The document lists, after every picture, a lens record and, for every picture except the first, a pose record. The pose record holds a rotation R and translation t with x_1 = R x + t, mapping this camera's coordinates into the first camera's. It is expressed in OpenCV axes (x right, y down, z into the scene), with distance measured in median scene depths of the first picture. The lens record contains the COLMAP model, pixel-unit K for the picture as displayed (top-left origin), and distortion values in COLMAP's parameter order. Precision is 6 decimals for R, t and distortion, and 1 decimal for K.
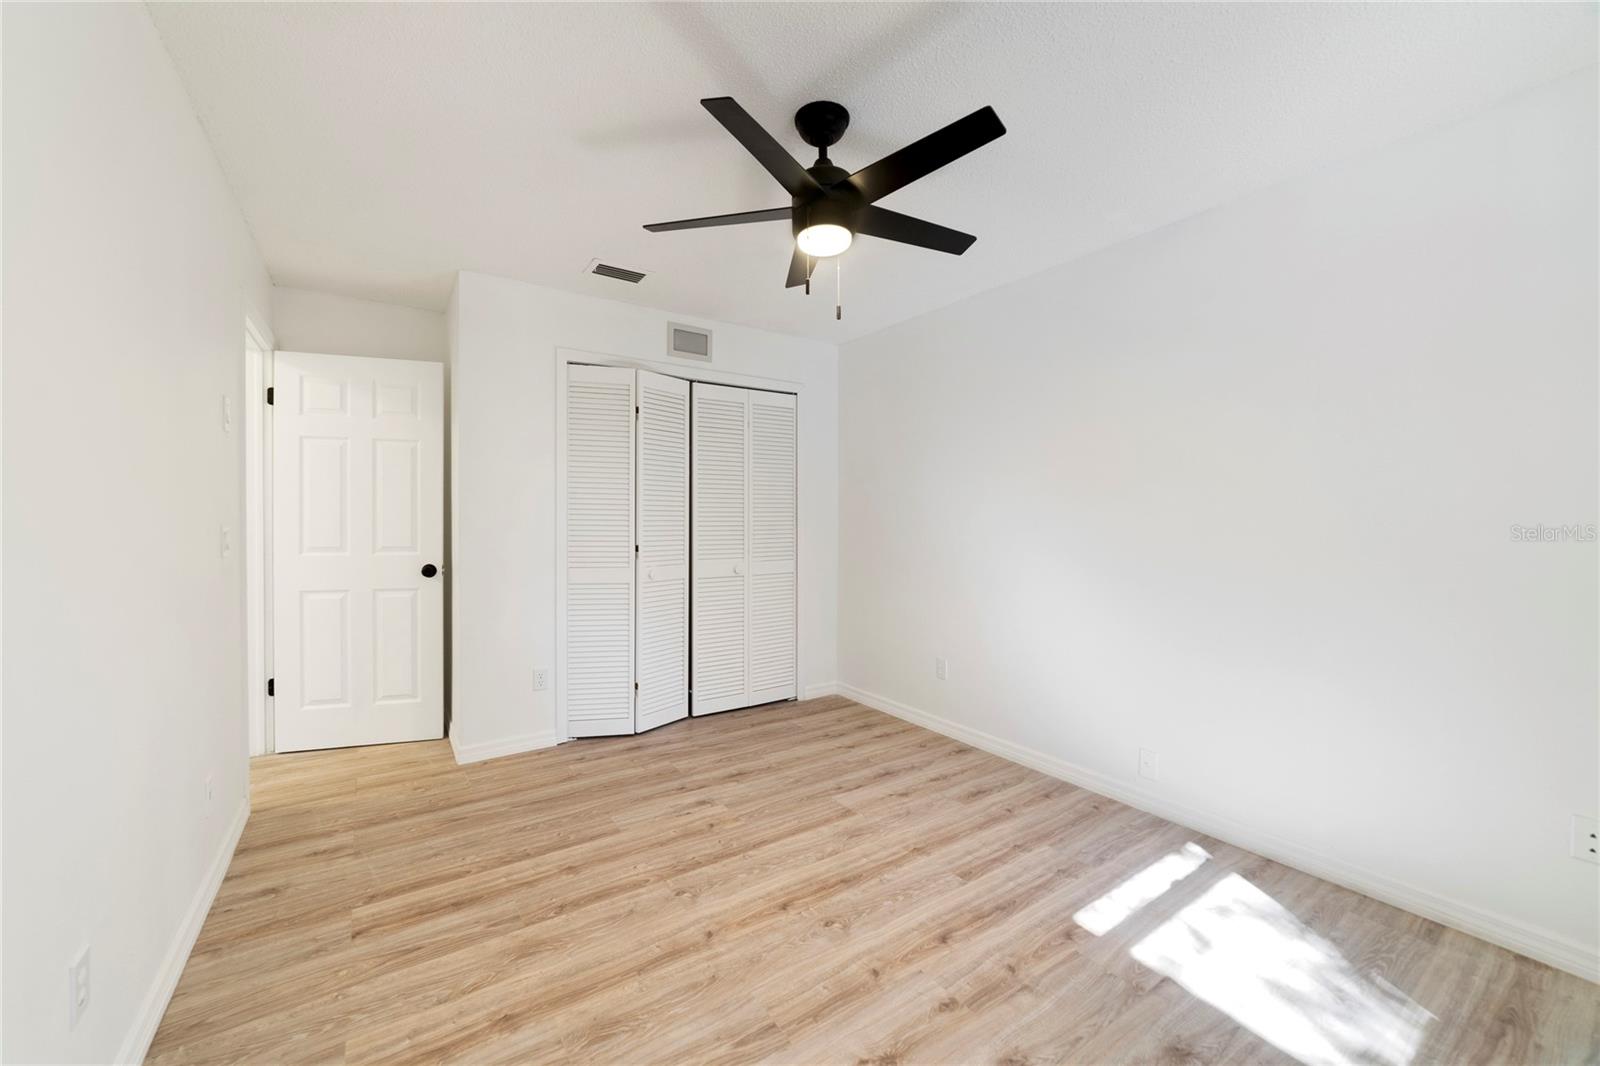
lens RADIAL K [[624.3, 0, 789.7], [0, 624.3, 525.0], [0, 0, 1]] dist [-0.036423, 0.013050]
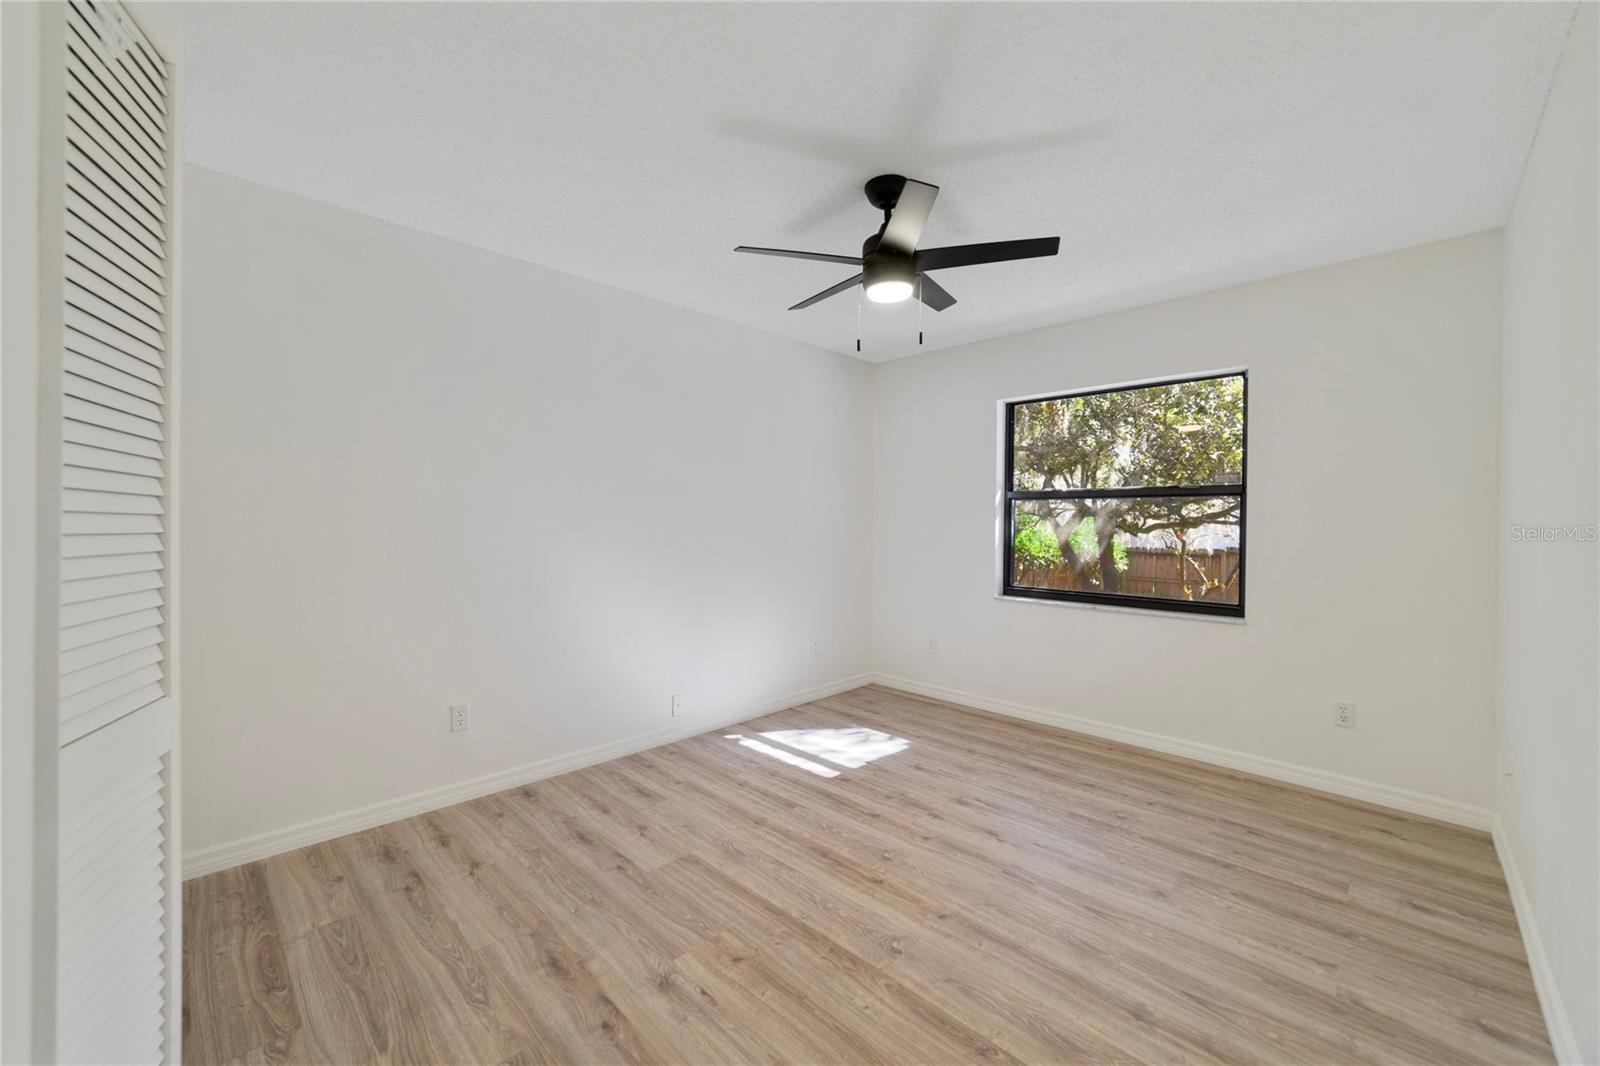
lens RADIAL K [[624.3, 0, 789.7], [0, 624.3, 525.0], [0, 0, 1]] dist [-0.036423, 0.013050]
pose [[-0.192458, -0.011798, 0.981234, -0.923270], [0.006747, 0.999888, 0.013346, -0.016933], [-0.981282, 0.009189, -0.192356, 1.214387]]
